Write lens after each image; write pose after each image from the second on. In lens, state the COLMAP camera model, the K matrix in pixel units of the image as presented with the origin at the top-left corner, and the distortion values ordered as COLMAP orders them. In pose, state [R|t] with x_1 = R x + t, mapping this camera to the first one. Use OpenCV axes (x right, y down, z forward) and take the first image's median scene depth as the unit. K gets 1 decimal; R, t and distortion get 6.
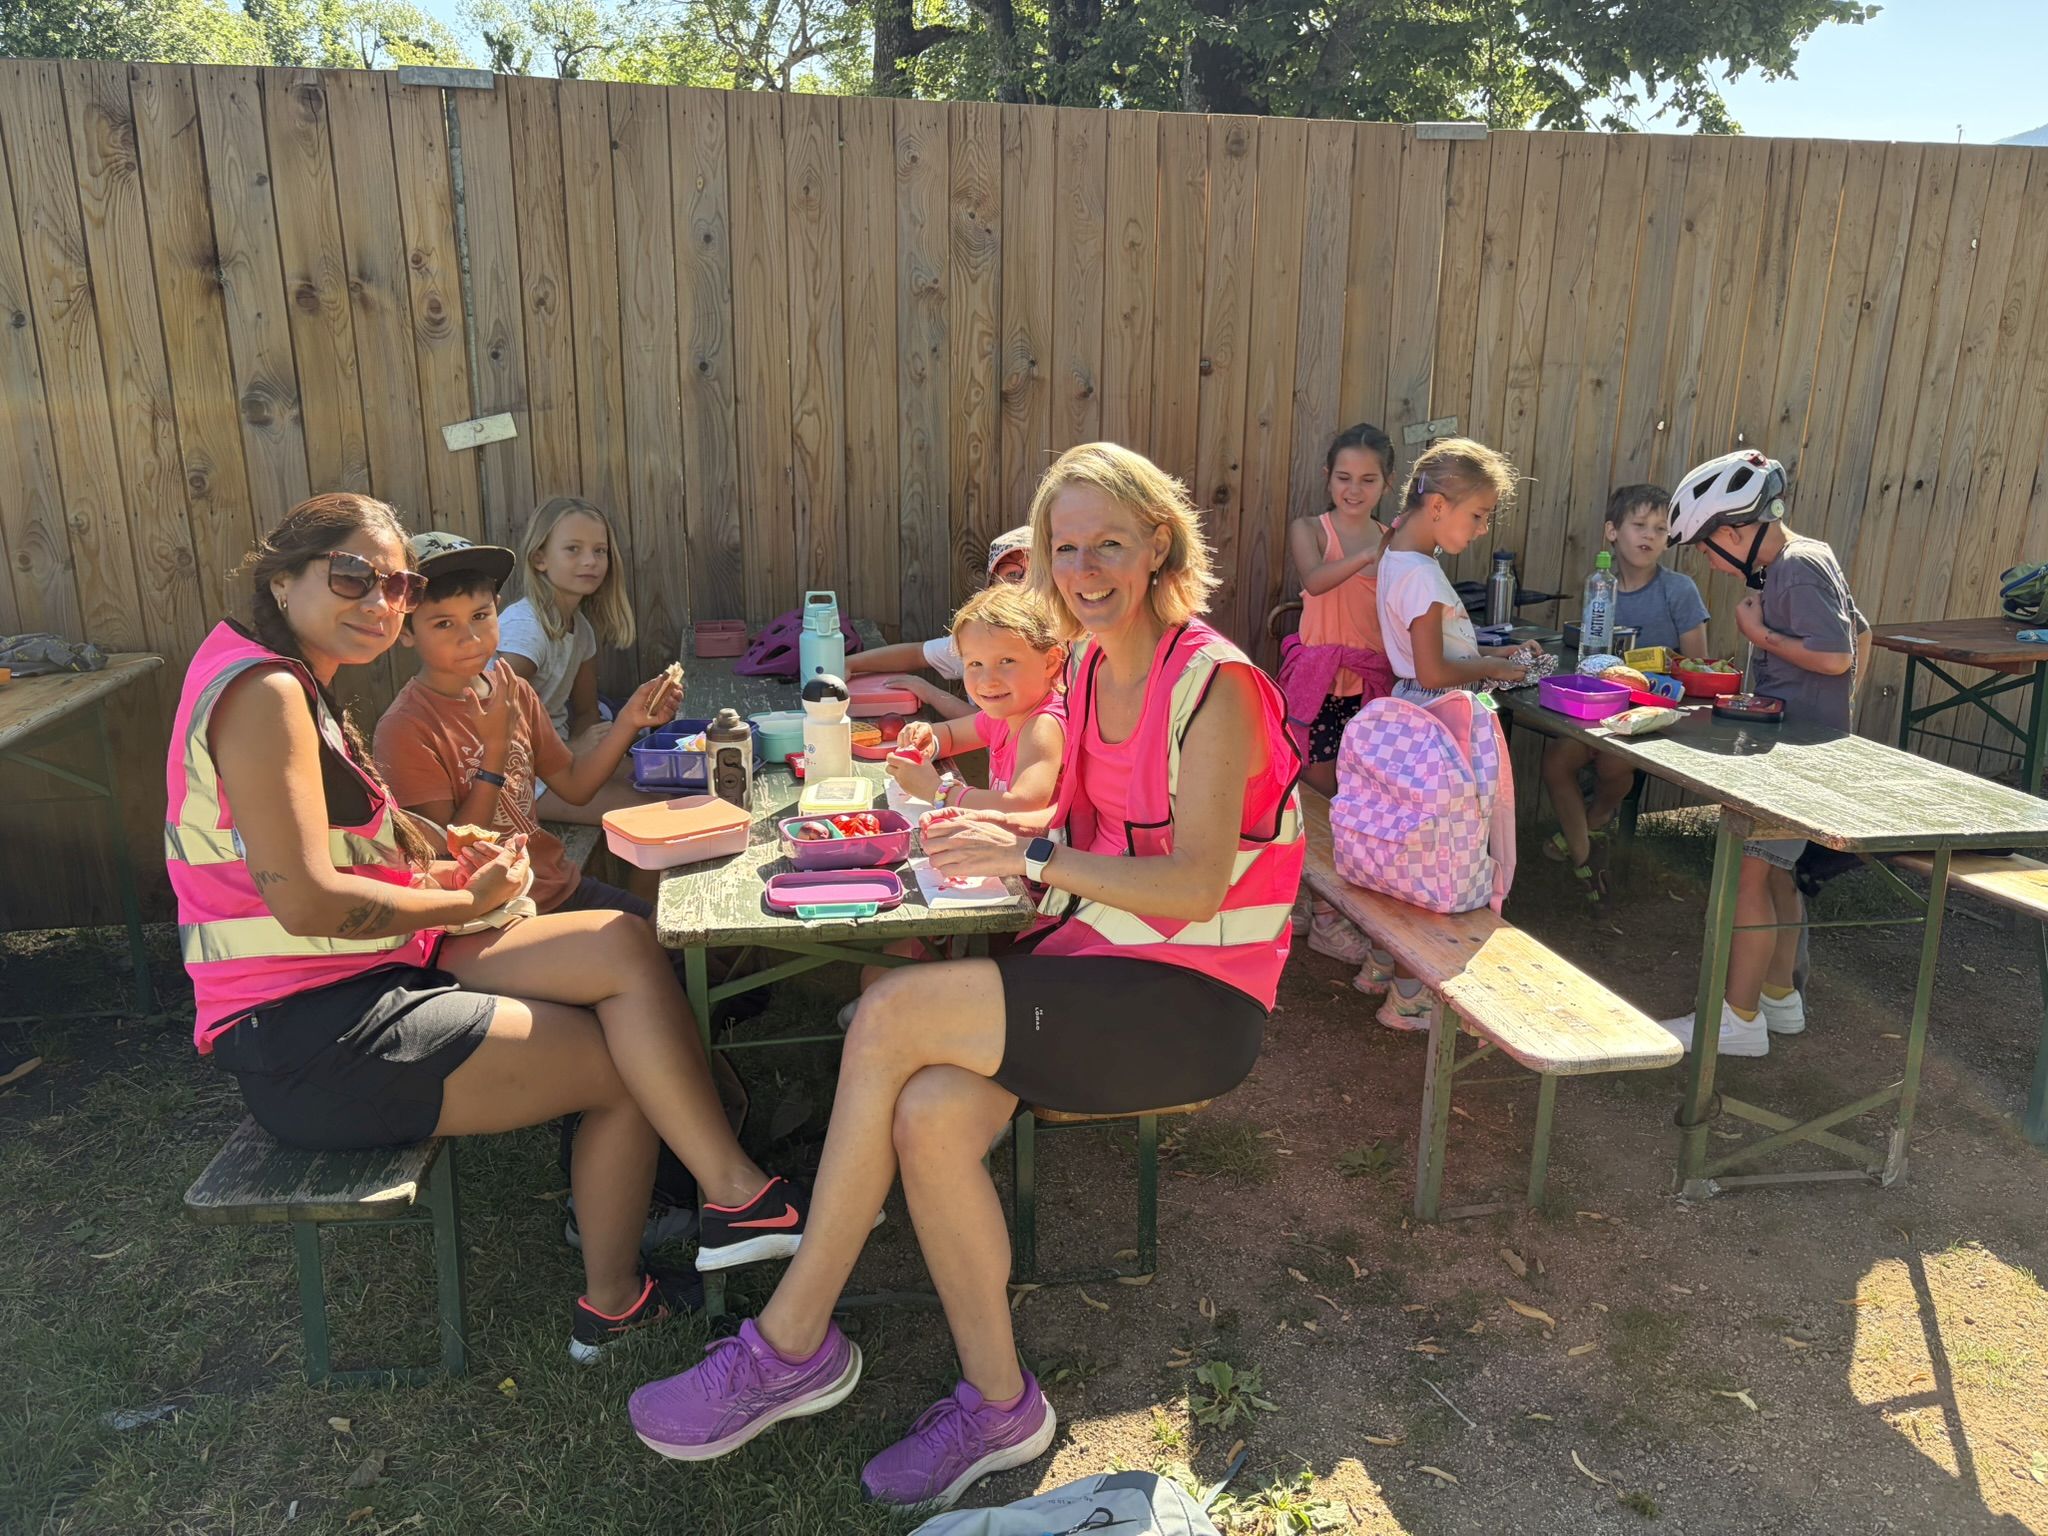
lens RADIAL K [[1567.6, 0, 1023.4], [0, 1567.6, 767.4], [0, 0, 1]] dist [-0.007355, -0.005999]
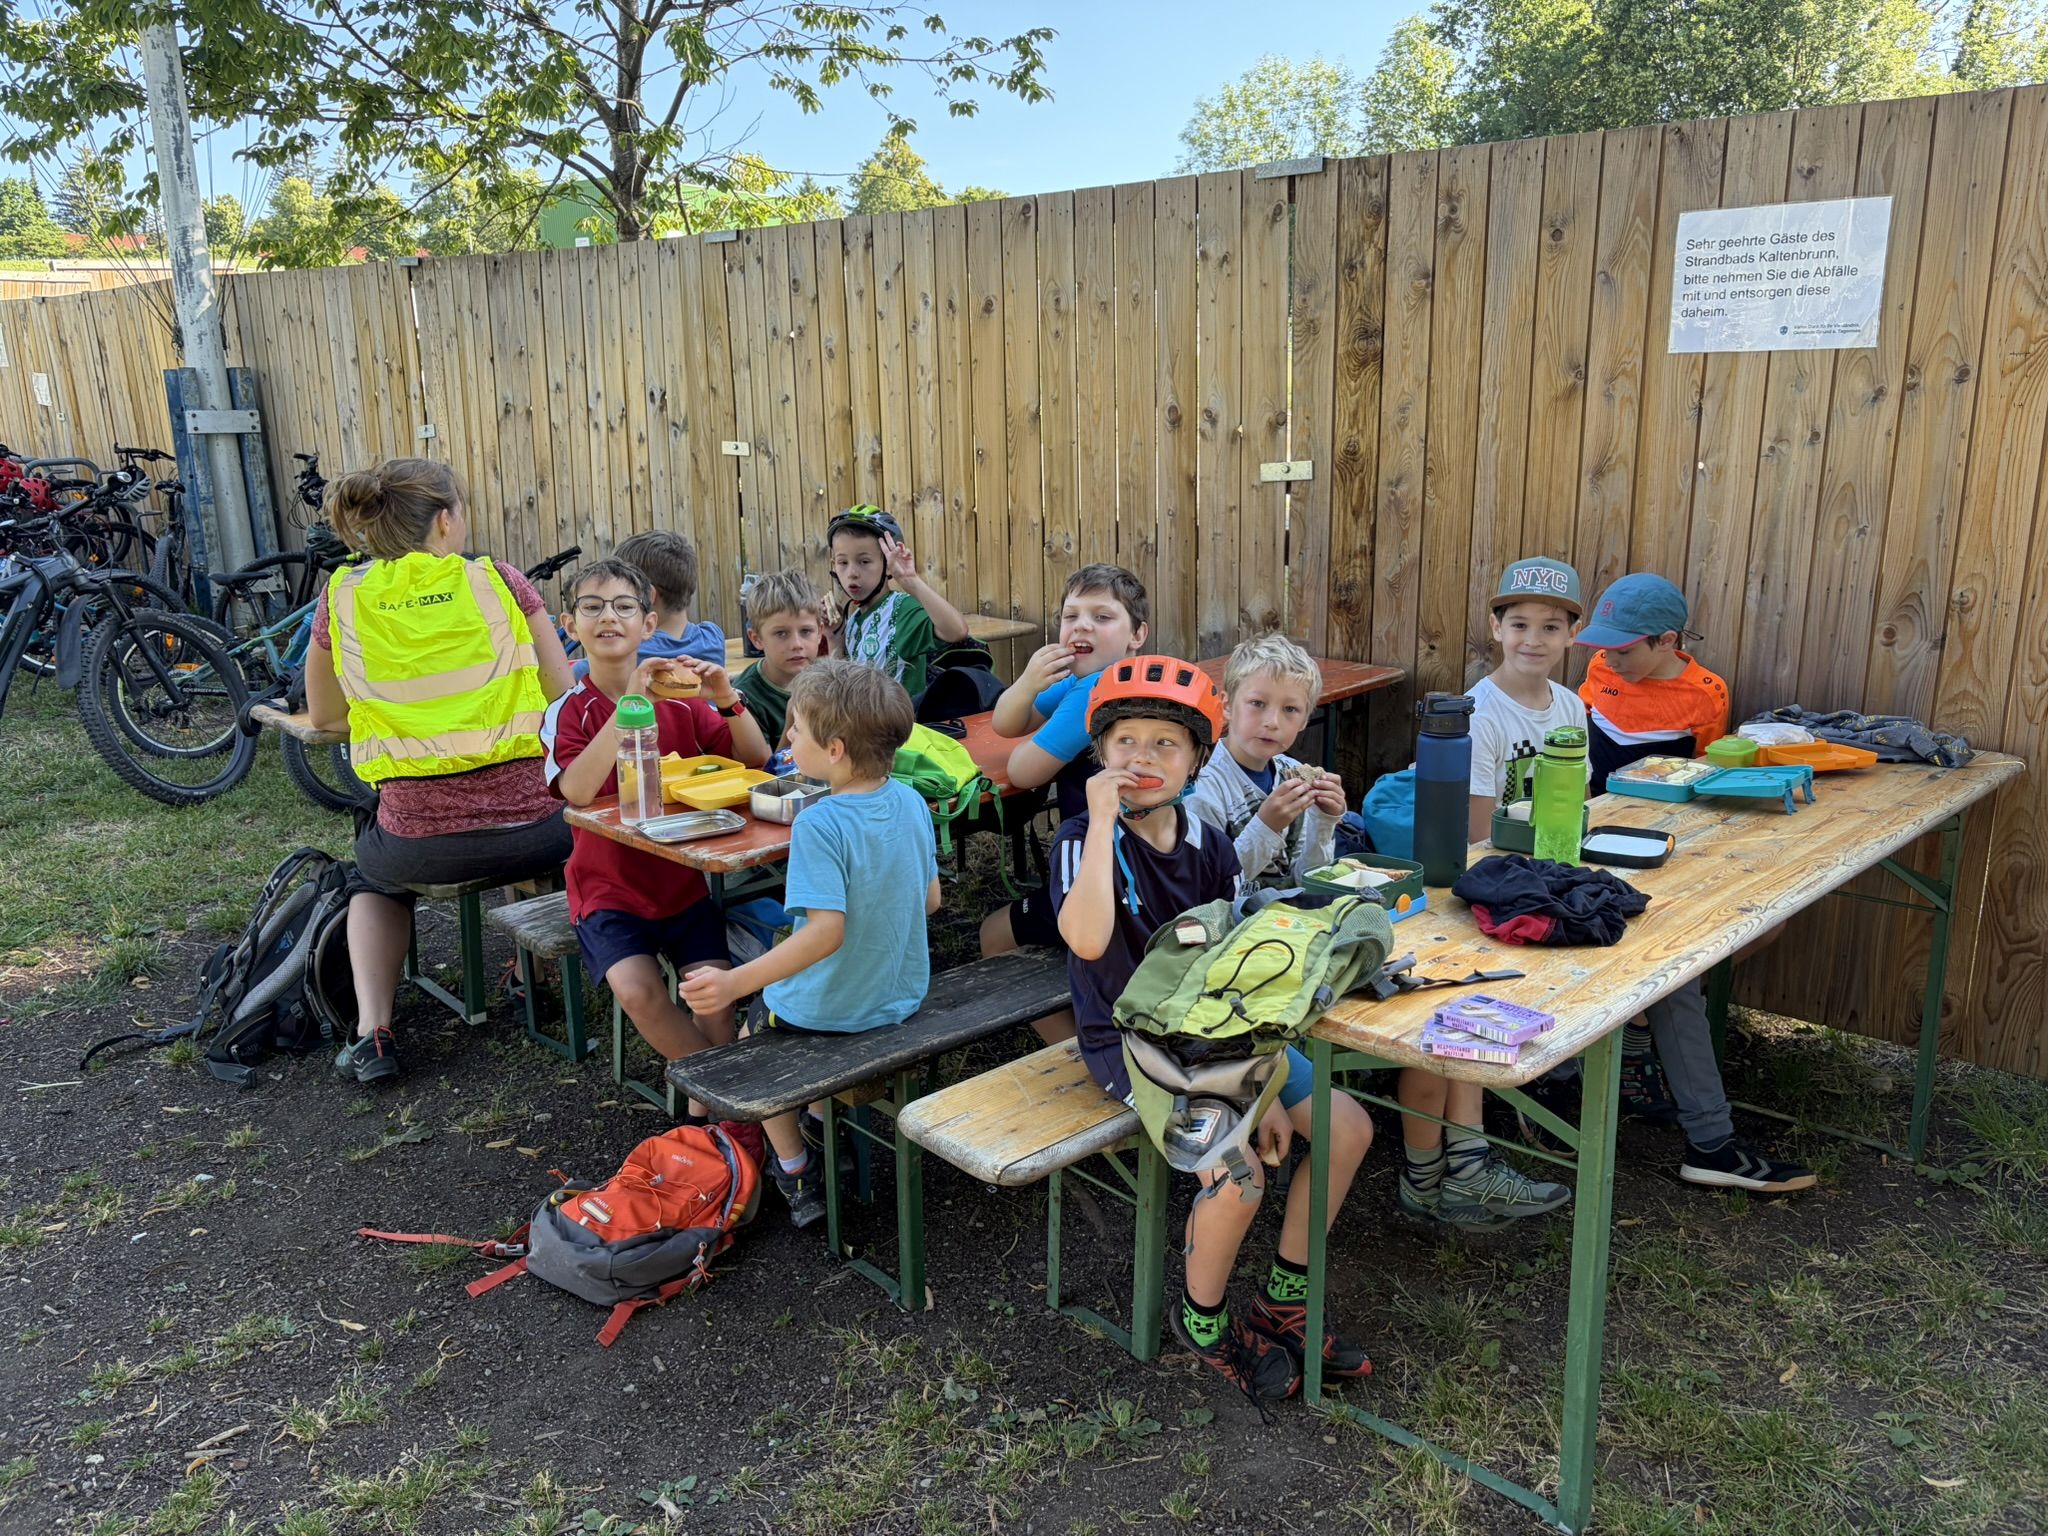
lens RADIAL K [[1567.6, 0, 1026.4], [0, 1567.6, 770.6], [0, 0, 1]] dist [-0.007355, -0.005999]
pose [[0.594308, 0.180689, -0.783677, -0.214522], [-0.209484, 0.975577, 0.066071, -0.008325], [0.776476, 0.124901, 0.617645, 0.044930]]
